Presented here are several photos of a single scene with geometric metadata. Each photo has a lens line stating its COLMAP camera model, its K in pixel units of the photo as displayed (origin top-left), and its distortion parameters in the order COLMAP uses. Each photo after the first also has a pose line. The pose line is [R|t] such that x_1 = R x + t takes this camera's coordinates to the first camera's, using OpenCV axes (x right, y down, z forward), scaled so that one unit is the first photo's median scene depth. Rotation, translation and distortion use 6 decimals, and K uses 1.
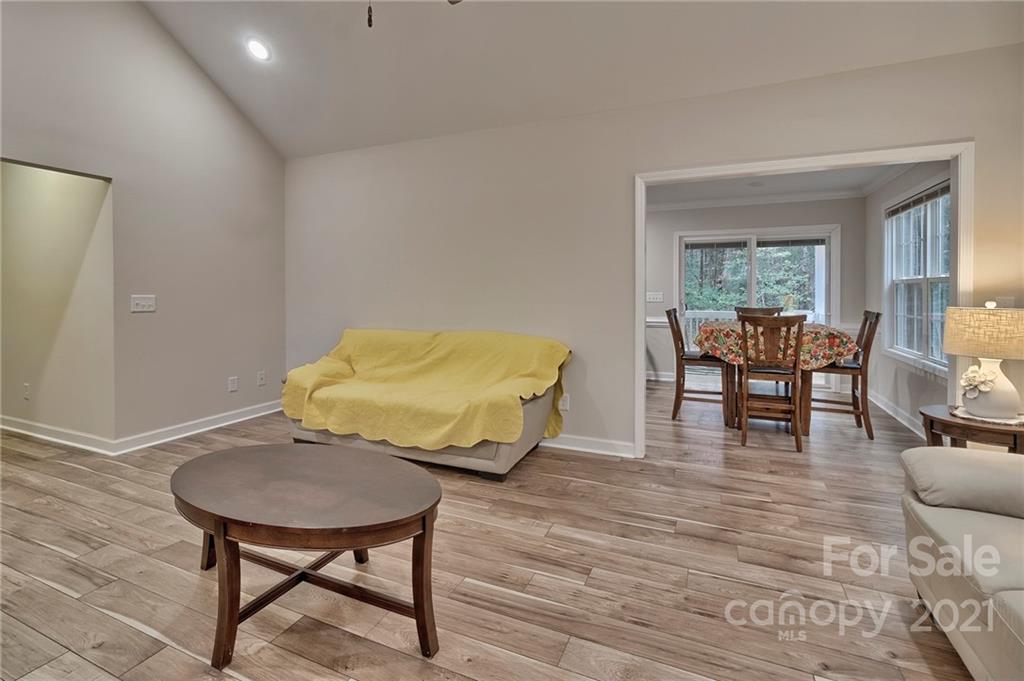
lens RADIAL K [[483.5, 0, 512.0], [0, 483.5, 340.5], [0, 0, 1]] dist [-0.002223, -0.000720]
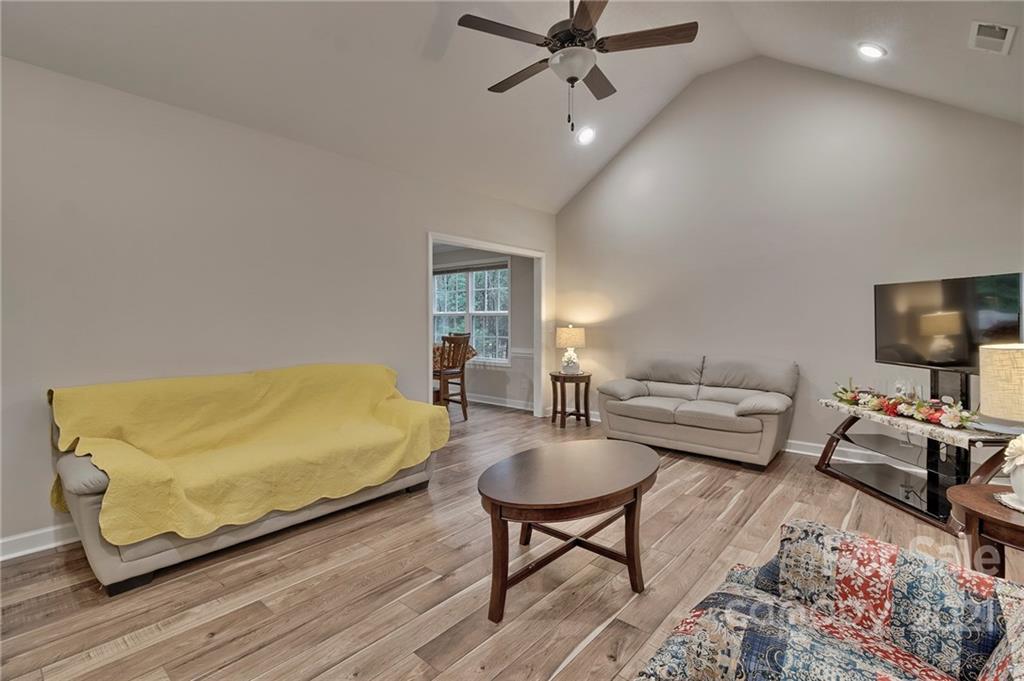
lens RADIAL K [[472.1, 0, 509.4], [0, 472.1, 335.5], [0, 0, 1]] dist [0.000159, 0.000088]
pose [[0.296011, -0.035256, 0.954534, -1.381860], [0.099277, 0.995042, 0.005965, -0.070529], [-0.950011, 0.092998, 0.298044, 0.616157]]
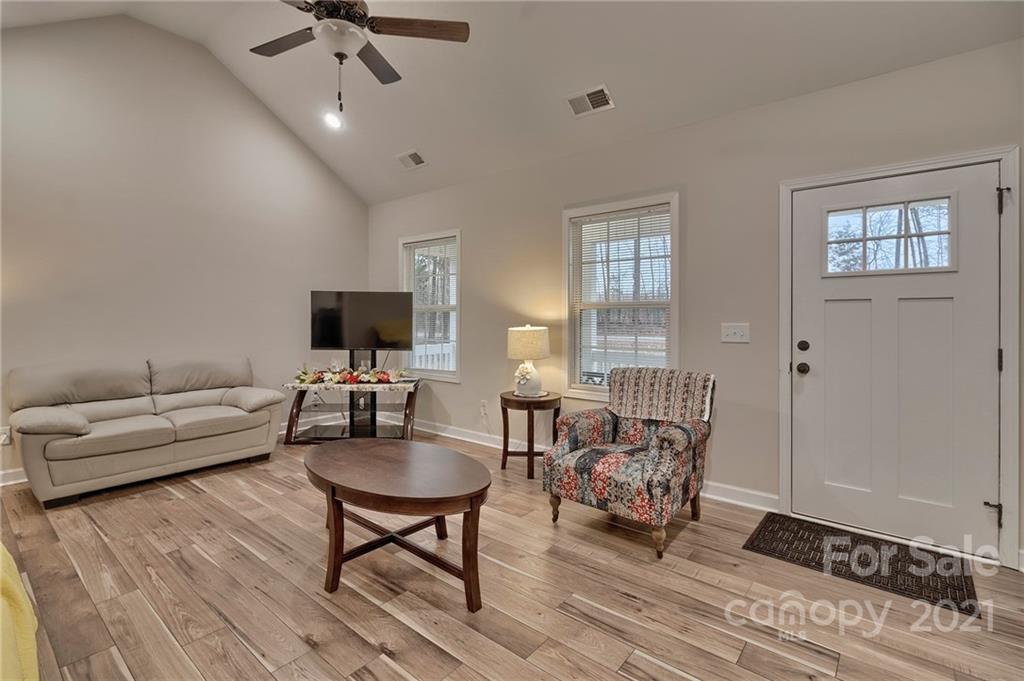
lens RADIAL K [[475.1, 0, 502.5], [0, 475.1, 322.6], [0, 0, 1]] dist [-0.000247, 0.000208]
pose [[-0.960437, -0.008354, 0.278372, -0.881663], [0.023020, 0.993748, 0.109247, -0.179202], [-0.277545, 0.111333, -0.954240, 1.708877]]
